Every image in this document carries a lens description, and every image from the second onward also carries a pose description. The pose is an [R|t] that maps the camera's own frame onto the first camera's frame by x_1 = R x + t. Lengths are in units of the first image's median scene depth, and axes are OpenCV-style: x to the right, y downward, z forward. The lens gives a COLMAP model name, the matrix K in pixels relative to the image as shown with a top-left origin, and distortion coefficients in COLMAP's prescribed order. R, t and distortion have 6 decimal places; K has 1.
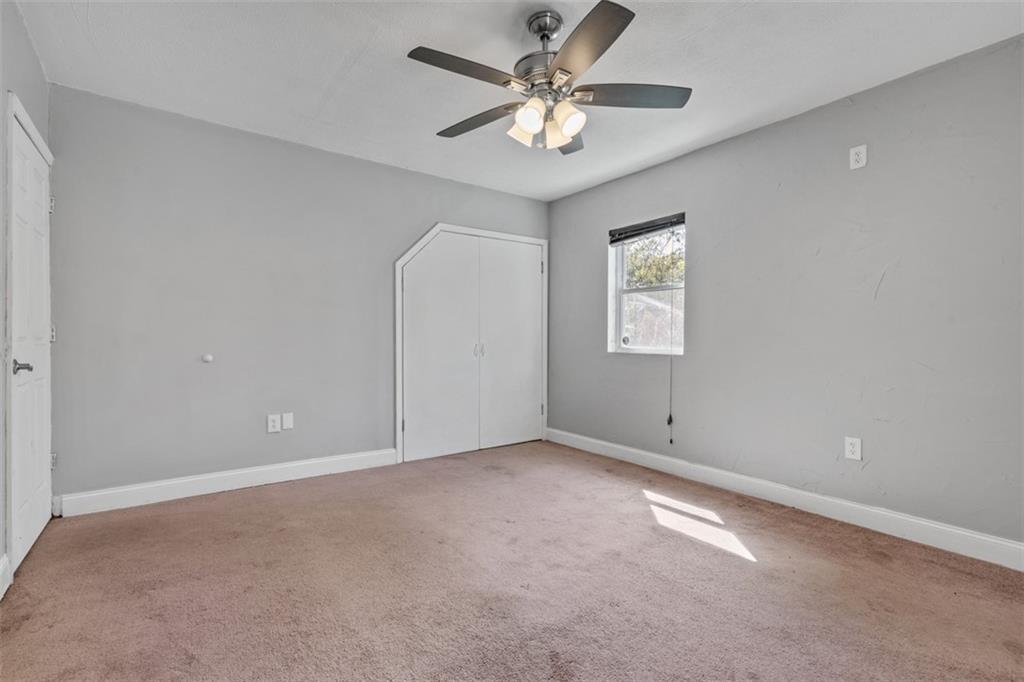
lens RADIAL K [[468.8, 0, 514.1], [0, 468.8, 339.9], [0, 0, 1]] dist [0.008147, 0.001165]
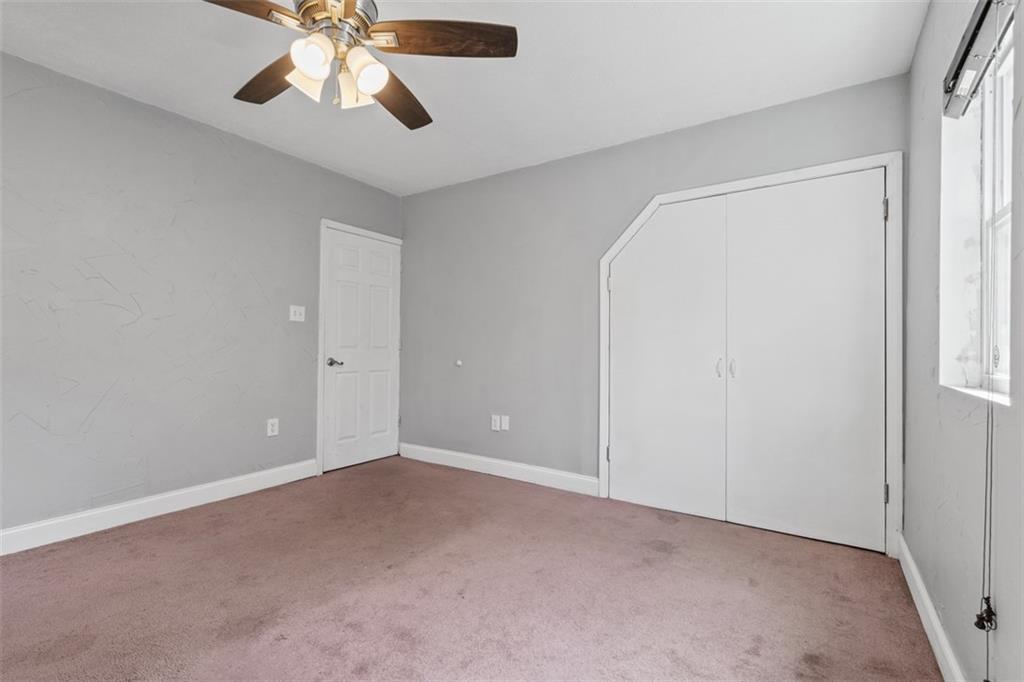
lens RADIAL K [[468.8, 0, 513.5], [0, 468.8, 345.9], [0, 0, 1]] dist [0.008147, 0.001165]
pose [[0.326767, -0.003931, -0.945097, 0.572724], [-0.011559, 0.999900, -0.008155, -0.000840], [0.945034, 0.013590, 0.326689, 0.653867]]
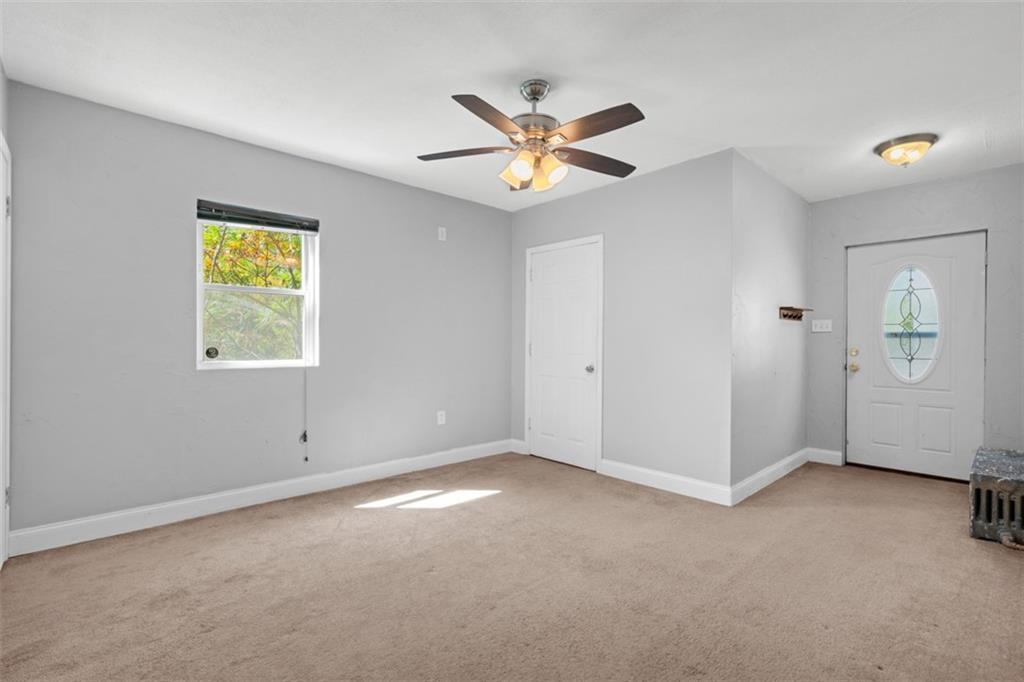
lens RADIAL K [[468.8, 0, 512.4], [0, 468.8, 337.8], [0, 0, 1]] dist [0.008147, 0.001165]
pose [[-0.106594, 0.003107, 0.994298, -0.693978], [-0.000728, 0.999995, -0.003203, -0.025624], [-0.994302, -0.001065, -0.106591, 0.746222]]
